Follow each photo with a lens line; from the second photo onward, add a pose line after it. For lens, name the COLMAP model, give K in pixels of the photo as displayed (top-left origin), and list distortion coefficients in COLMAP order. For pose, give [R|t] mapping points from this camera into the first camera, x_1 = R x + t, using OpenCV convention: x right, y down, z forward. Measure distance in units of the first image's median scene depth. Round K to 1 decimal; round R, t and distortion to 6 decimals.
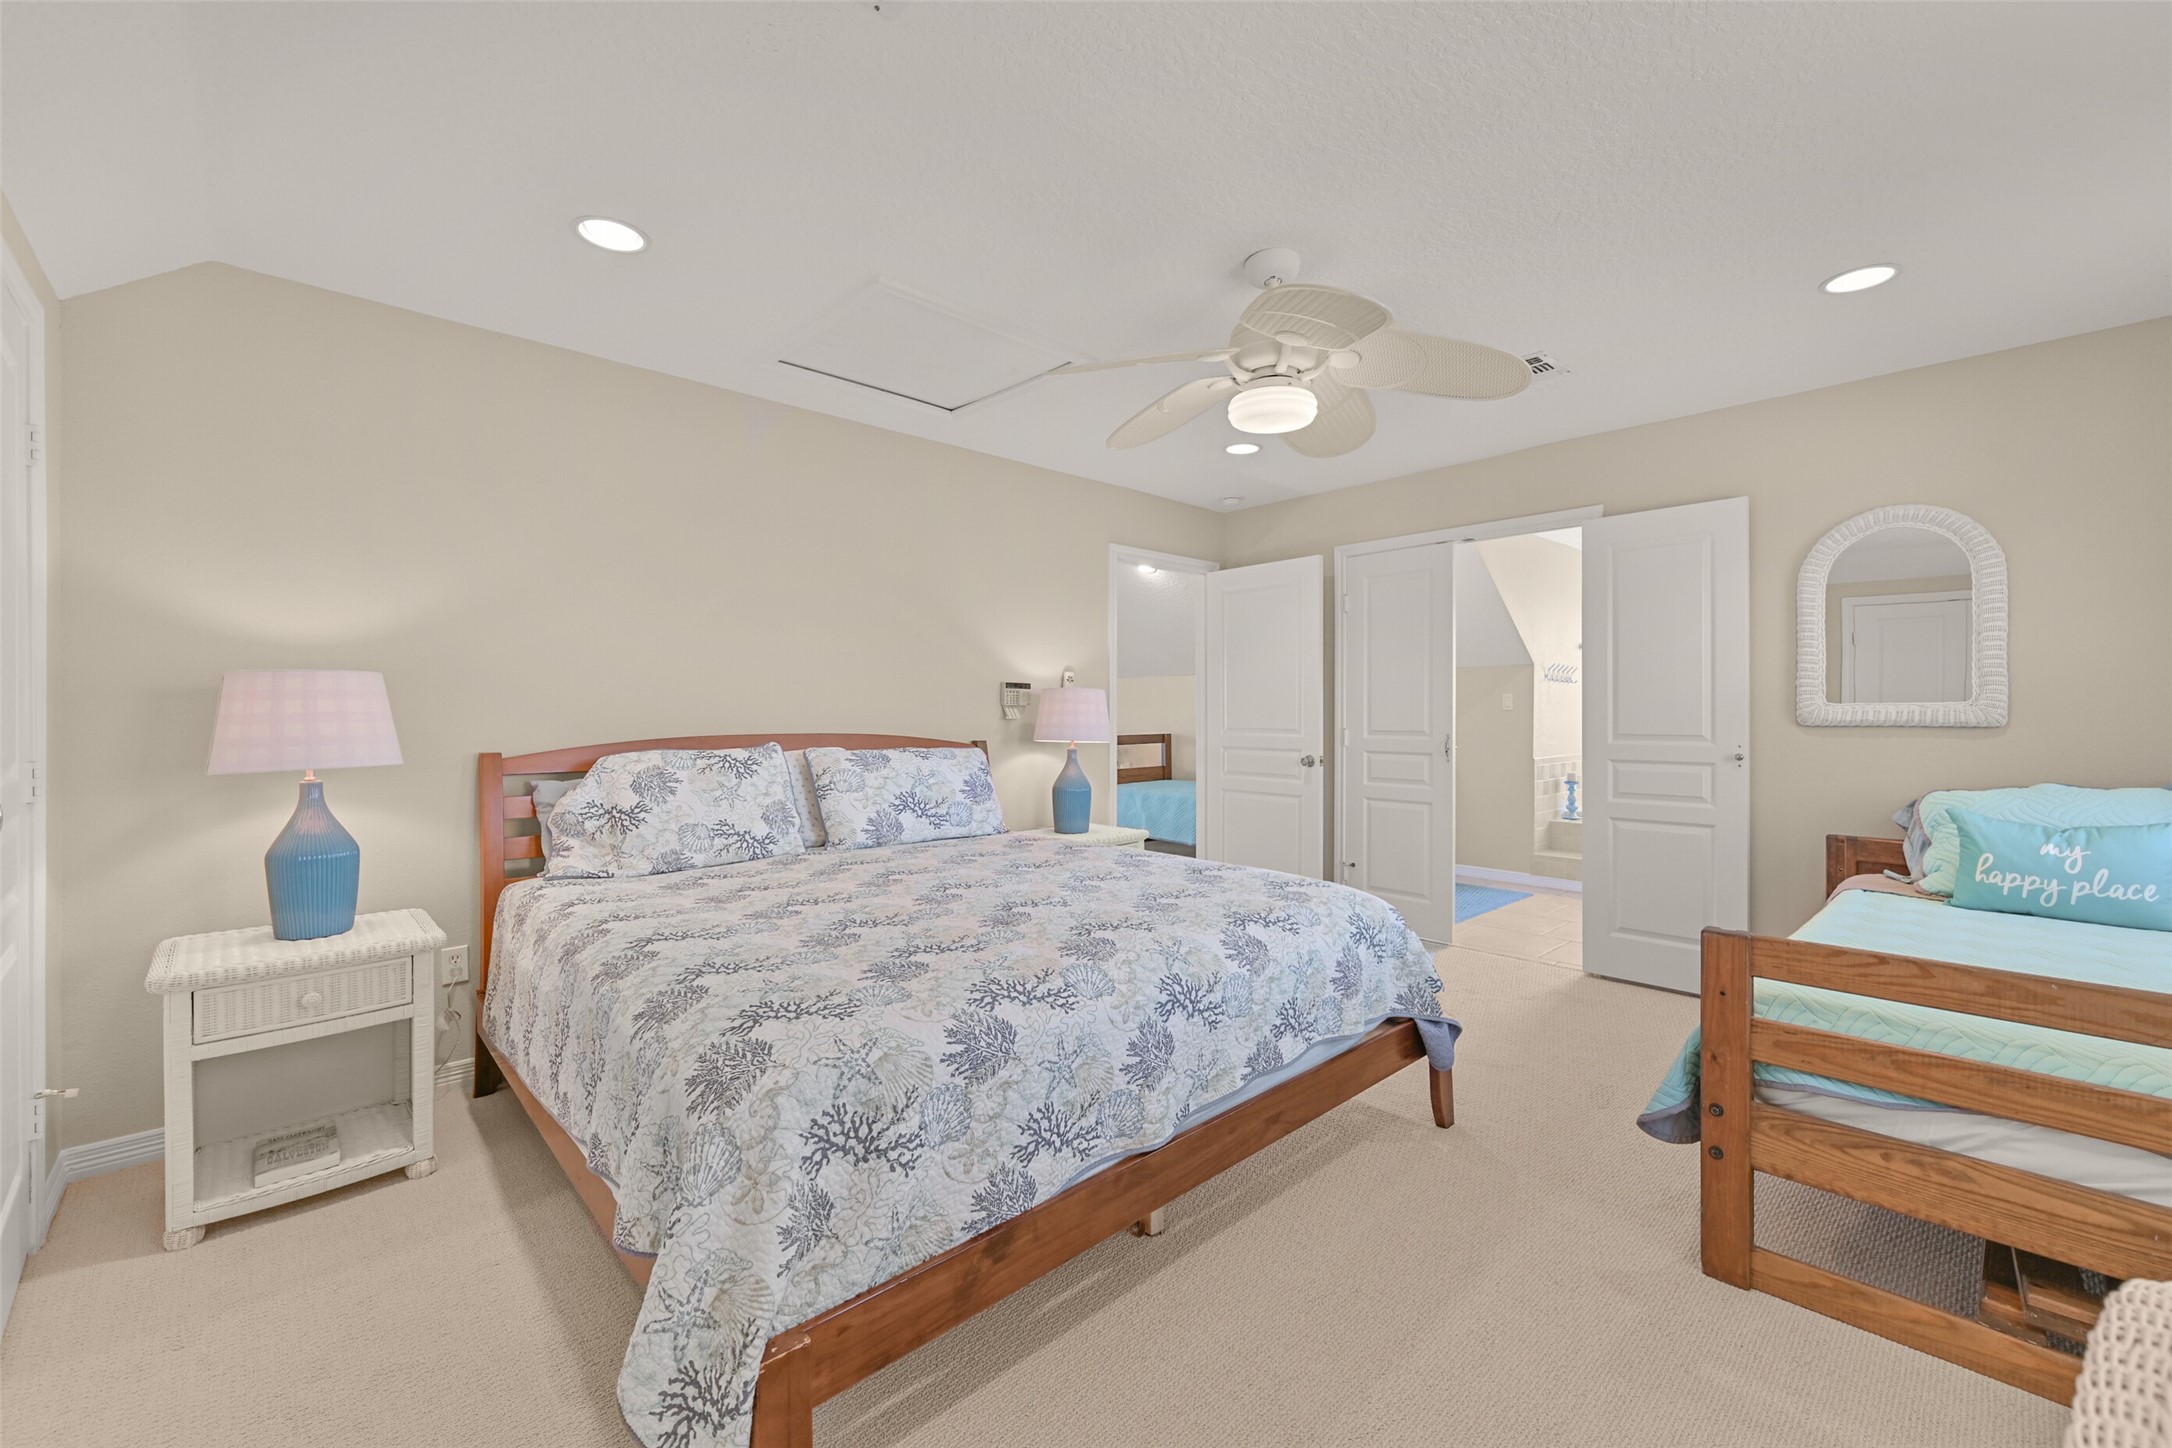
lens RADIAL K [[870.8, 0, 1088.4], [0, 870.8, 720.9], [0, 0, 1]] dist [-0.002048, 0.000064]
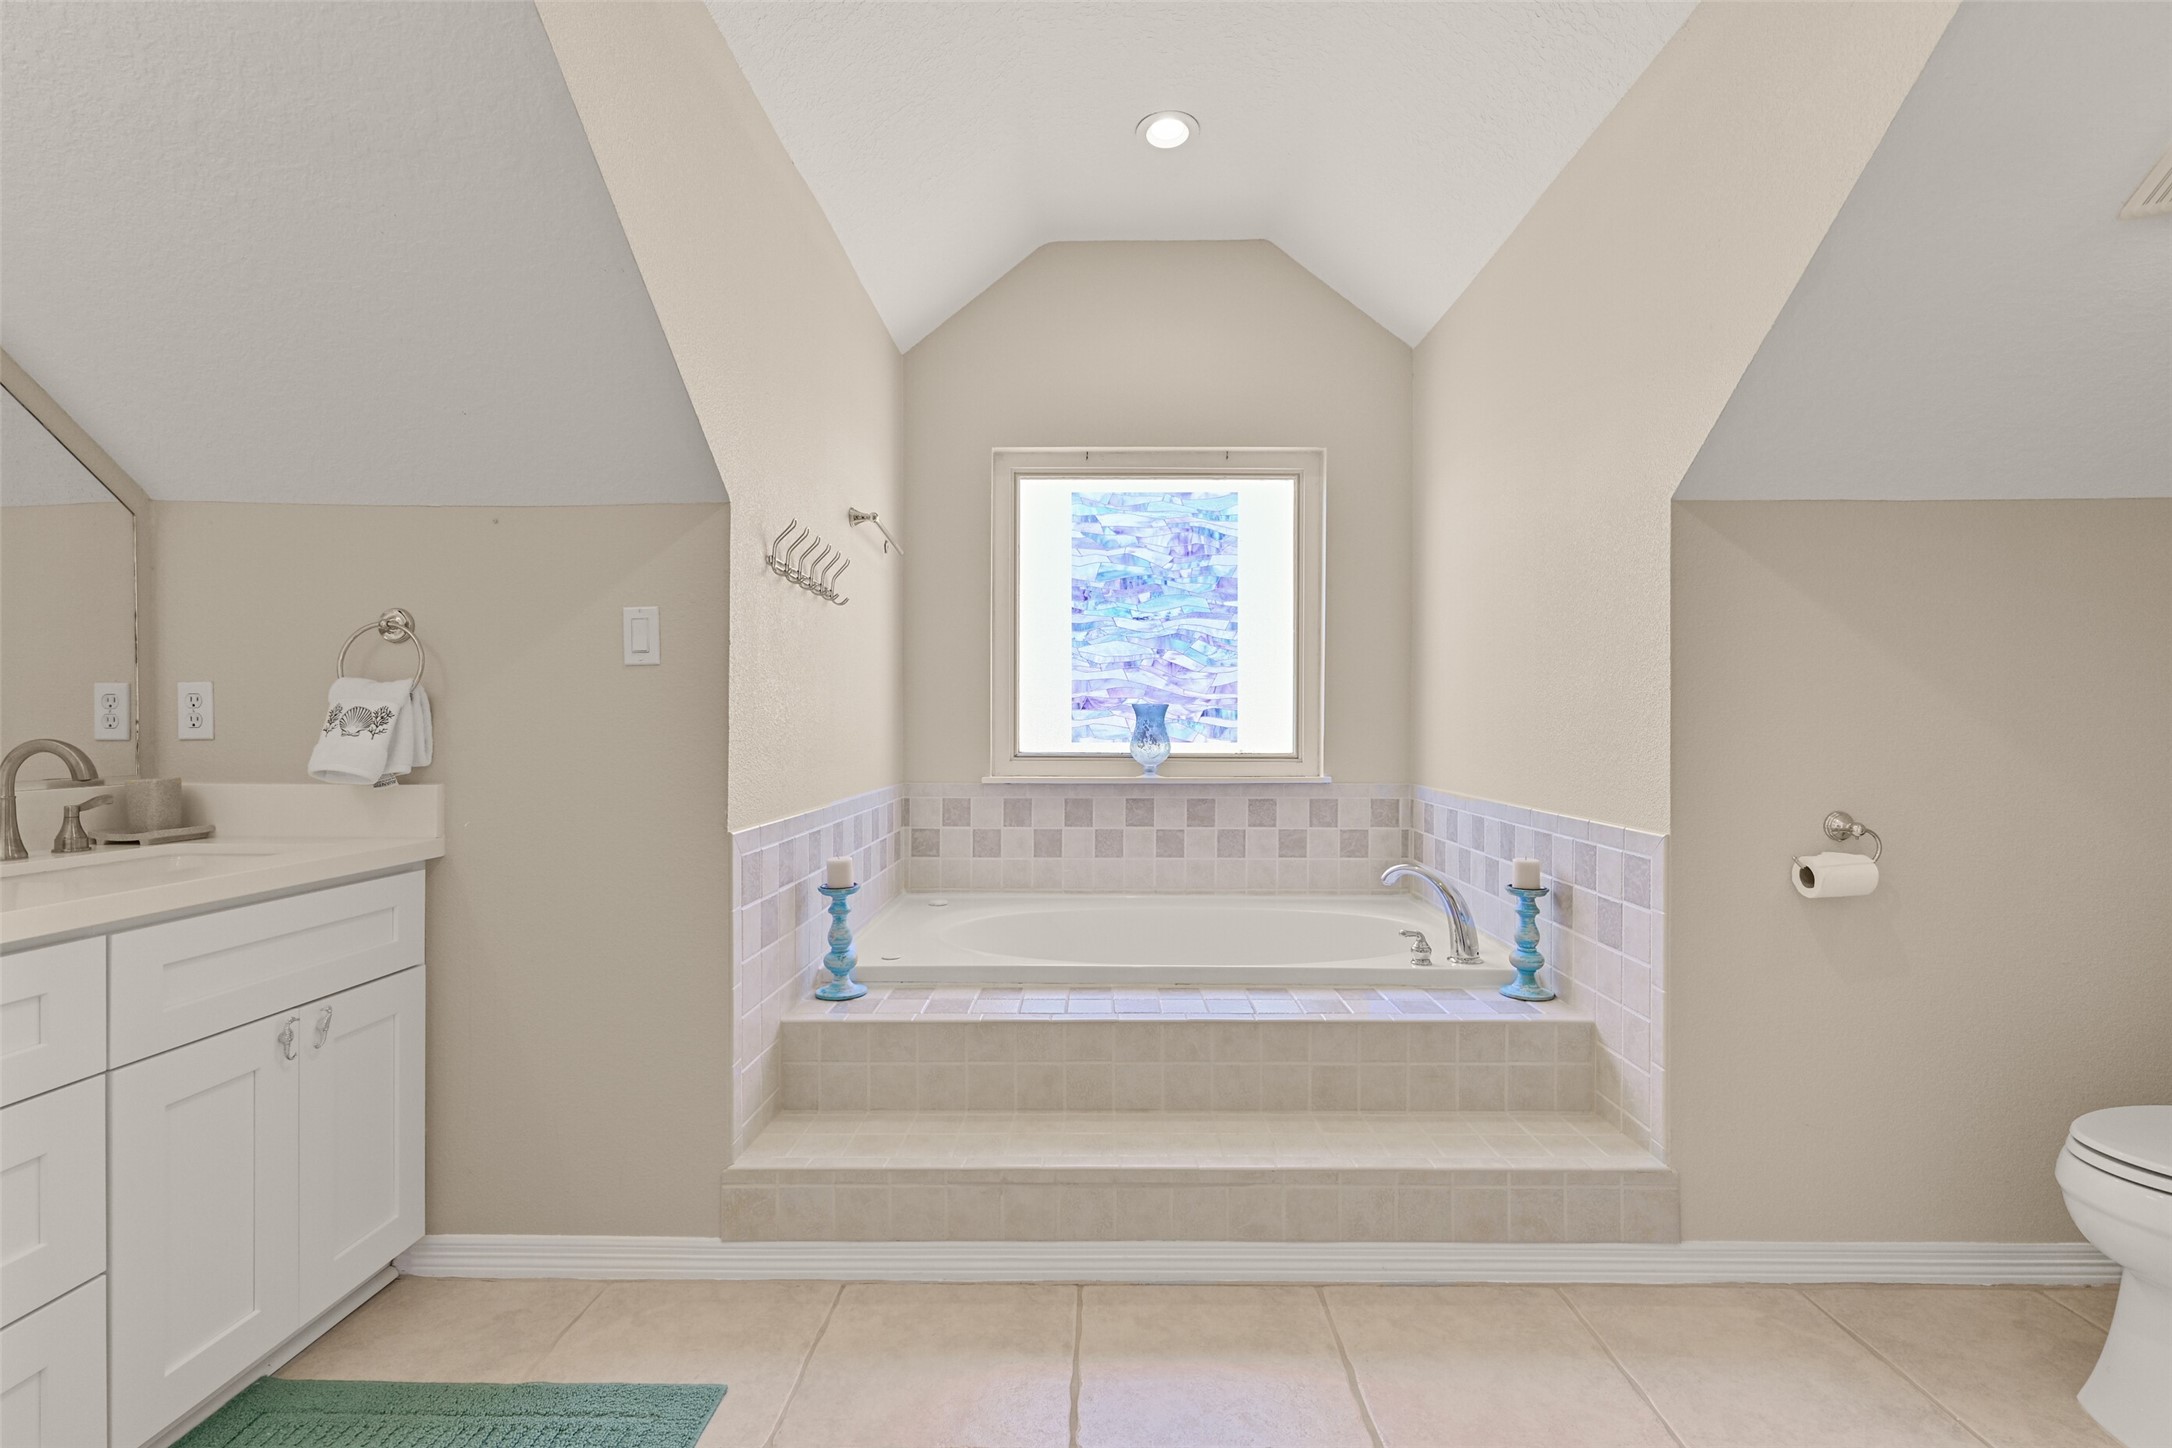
lens RADIAL K [[1011.8, 0, 1091.6], [0, 1011.8, 723.5], [0, 0, 1]] dist [0.002054, -0.000497]
pose [[0.705061, -0.004162, 0.709135, 0.347146], [0.004948, 0.999987, 0.000950, 0.006691], [-0.709129, 0.002839, 0.705073, 0.656277]]
